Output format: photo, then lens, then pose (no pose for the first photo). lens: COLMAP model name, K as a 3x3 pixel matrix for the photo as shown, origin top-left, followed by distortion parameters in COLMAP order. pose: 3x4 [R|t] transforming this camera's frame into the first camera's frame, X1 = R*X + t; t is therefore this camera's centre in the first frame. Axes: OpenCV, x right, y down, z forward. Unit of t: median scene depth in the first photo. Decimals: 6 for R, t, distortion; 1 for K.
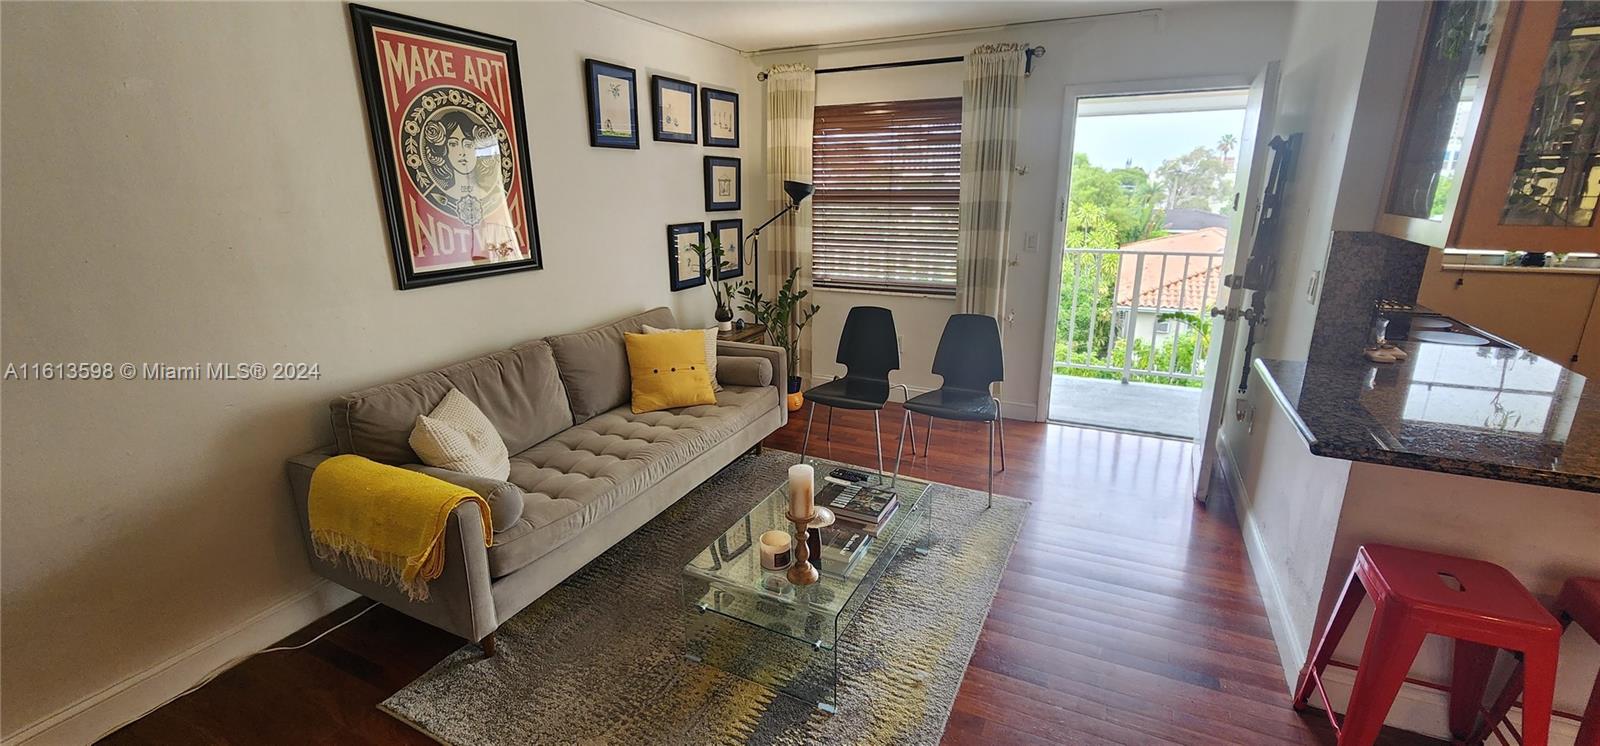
lens RADIAL K [[657.1, 0, 800.0], [0, 657.1, 373.0], [0, 0, 1]] dist [0.000114, -0.000136]
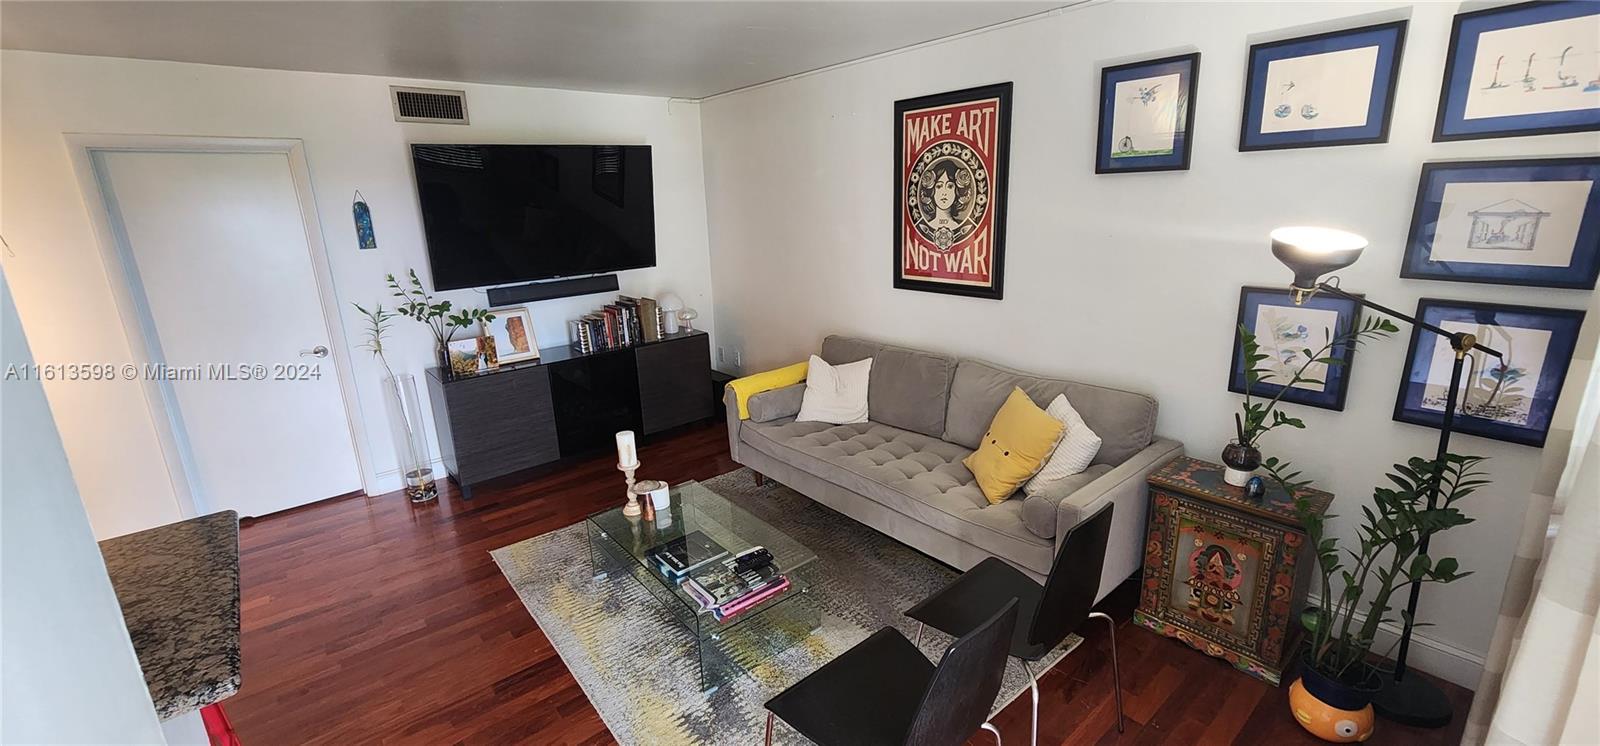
lens RADIAL K [[657.1, 0, 800.0], [0, 657.1, 373.0], [0, 0, 1]] dist [0.000114, -0.000136]
pose [[-0.410154, 0.261331, -0.873773, 0.781759], [-0.215234, 0.903270, 0.371185, -0.433648], [0.886255, 0.340309, -0.314233, 1.275246]]
